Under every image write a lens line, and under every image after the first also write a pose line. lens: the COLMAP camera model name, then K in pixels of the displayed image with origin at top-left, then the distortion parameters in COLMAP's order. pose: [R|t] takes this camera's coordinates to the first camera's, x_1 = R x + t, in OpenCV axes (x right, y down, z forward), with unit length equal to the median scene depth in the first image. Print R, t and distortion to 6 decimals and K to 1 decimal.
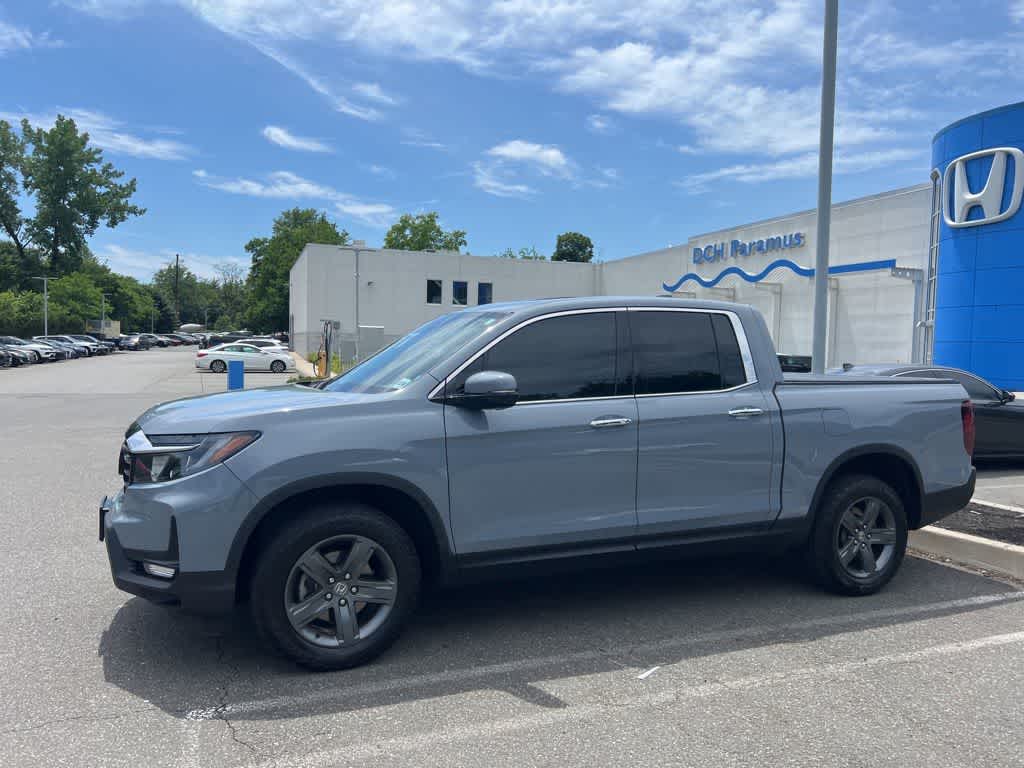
lens RADIAL K [[758.6, 0, 510.1], [0, 758.6, 384.2], [0, 0, 1]] dist [0.061123, -0.064242]
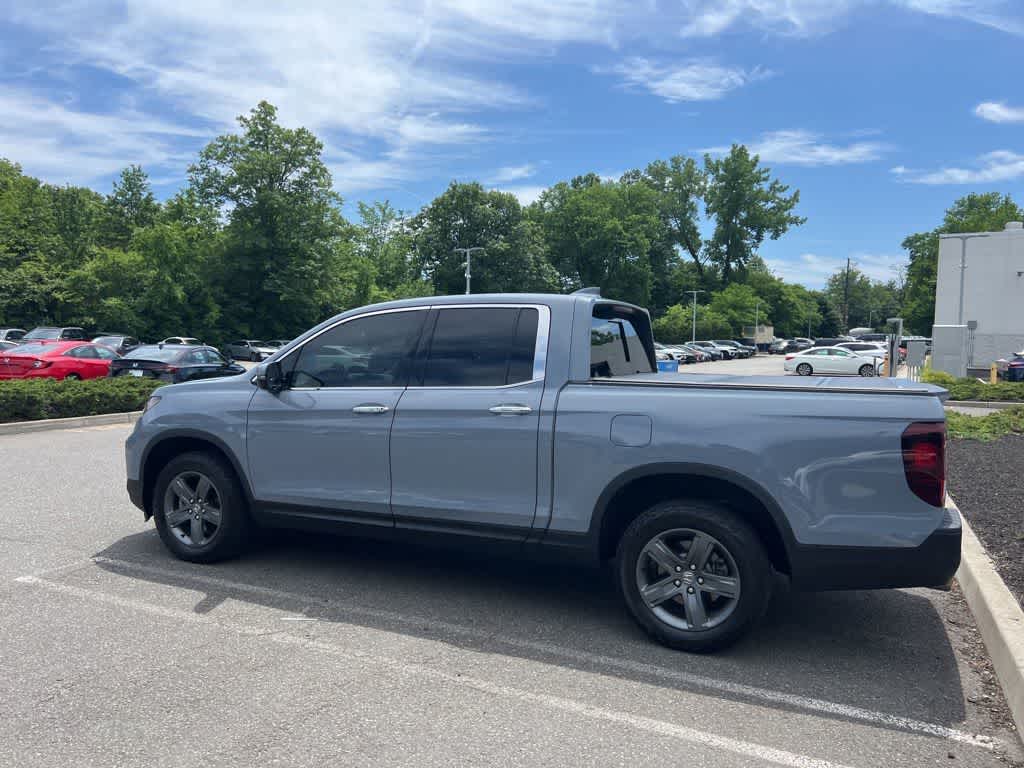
lens RADIAL K [[758.6, 0, 510.3], [0, 758.6, 394.3], [0, 0, 1]] dist [0.069103, -0.077674]
pose [[0.675095, 0.041542, -0.736560, 0.909512], [-0.035951, 0.999080, 0.023397, -0.004561], [0.736854, 0.010684, 0.675967, 0.322487]]
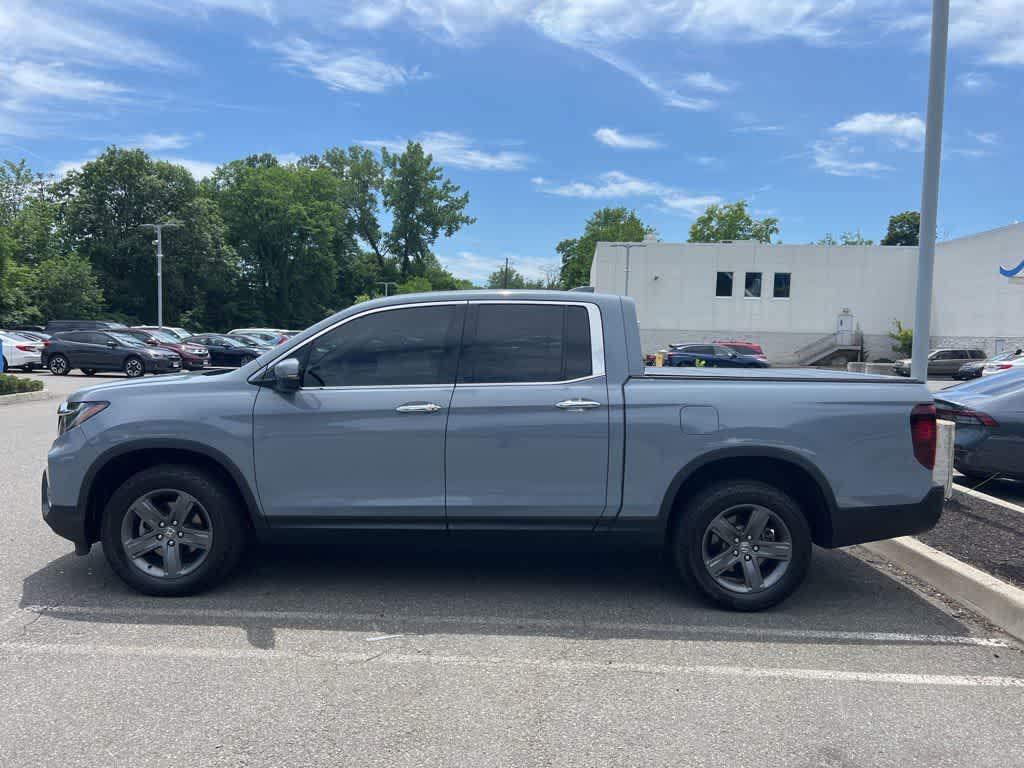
lens RADIAL K [[758.6, 0, 510.3], [0, 758.6, 394.3], [0, 0, 1]] dist [0.069103, -0.077674]
pose [[0.917836, 0.030790, -0.395764, 0.555221], [-0.023188, 0.999443, 0.023980, 0.001843], [0.396282, -0.012833, 0.918039, 0.059297]]
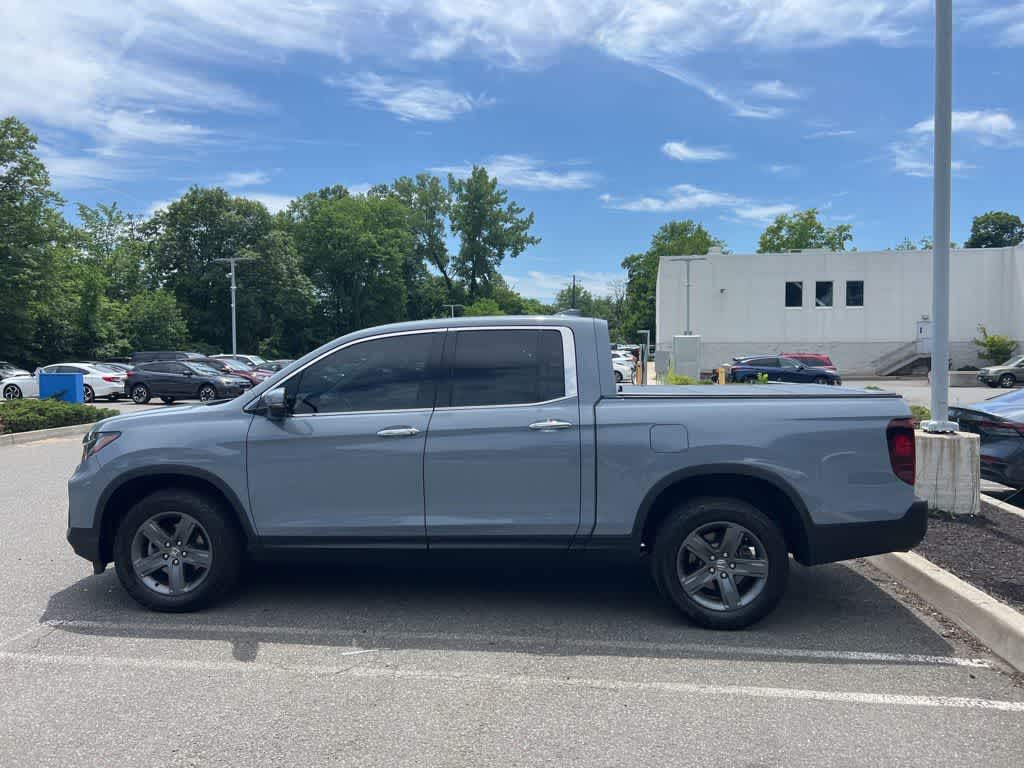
lens RADIAL K [[757.0, 0, 509.1], [0, 757.0, 387.8], [0, 0, 1]] dist [0.077312, -0.092233]
pose [[0.876358, -0.003760, -0.481647, 0.674725], [0.000323, 0.999974, -0.007219, -0.006235], [0.481661, 0.006171, 0.876336, 0.078504]]
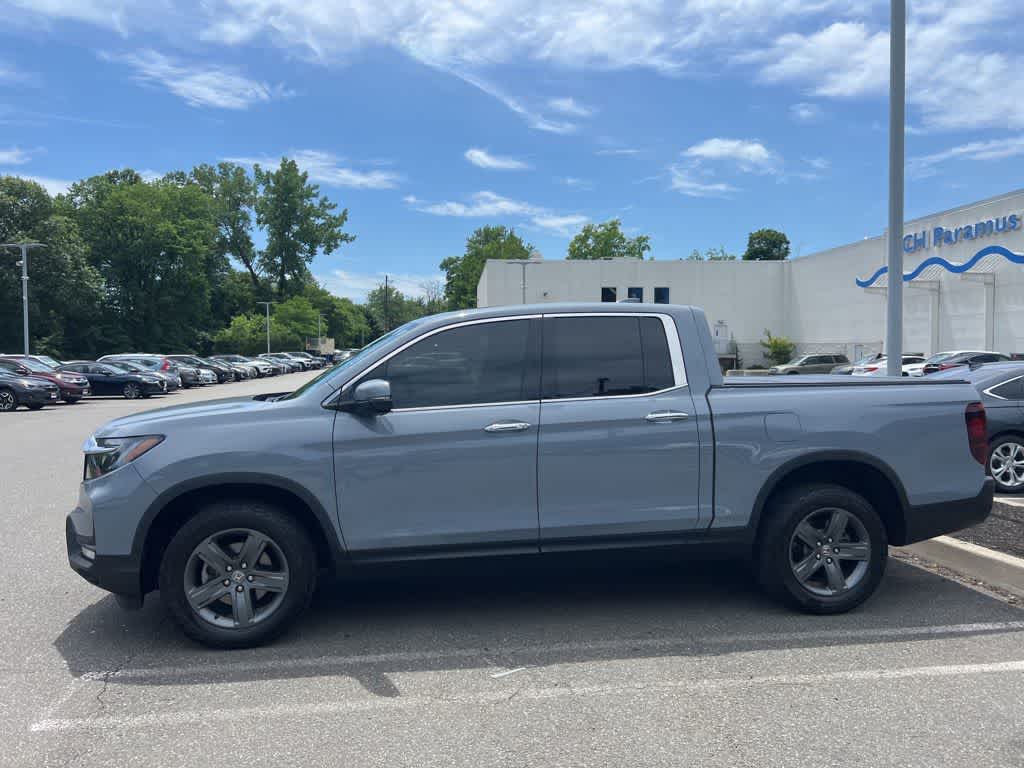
lens RADIAL K [[759.8, 0, 511.0], [0, 759.8, 383.6], [0, 0, 1]] dist [0.055873, -0.055779]
pose [[0.968346, -0.016199, -0.249085, 0.323289], [0.013404, 0.999827, -0.012912, 0.004407], [0.249251, 0.009165, 0.968395, 0.009572]]
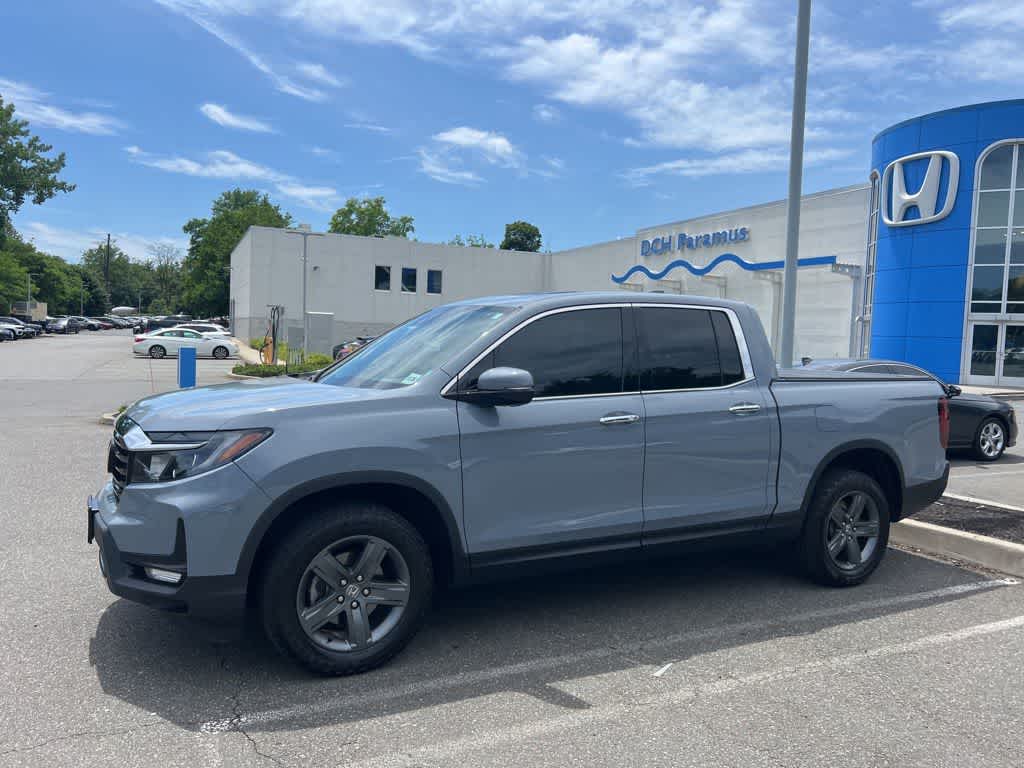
lens RADIAL K [[757.6, 0, 517.2], [0, 757.6, 379.5], [0, 0, 1]] dist [0.060457, -0.064205]
pose [[0.996688, 0.007691, 0.080955, -0.068107], [-0.008459, 0.999922, 0.009143, -0.007935], [-0.080878, -0.009797, 0.996676, 0.015464]]
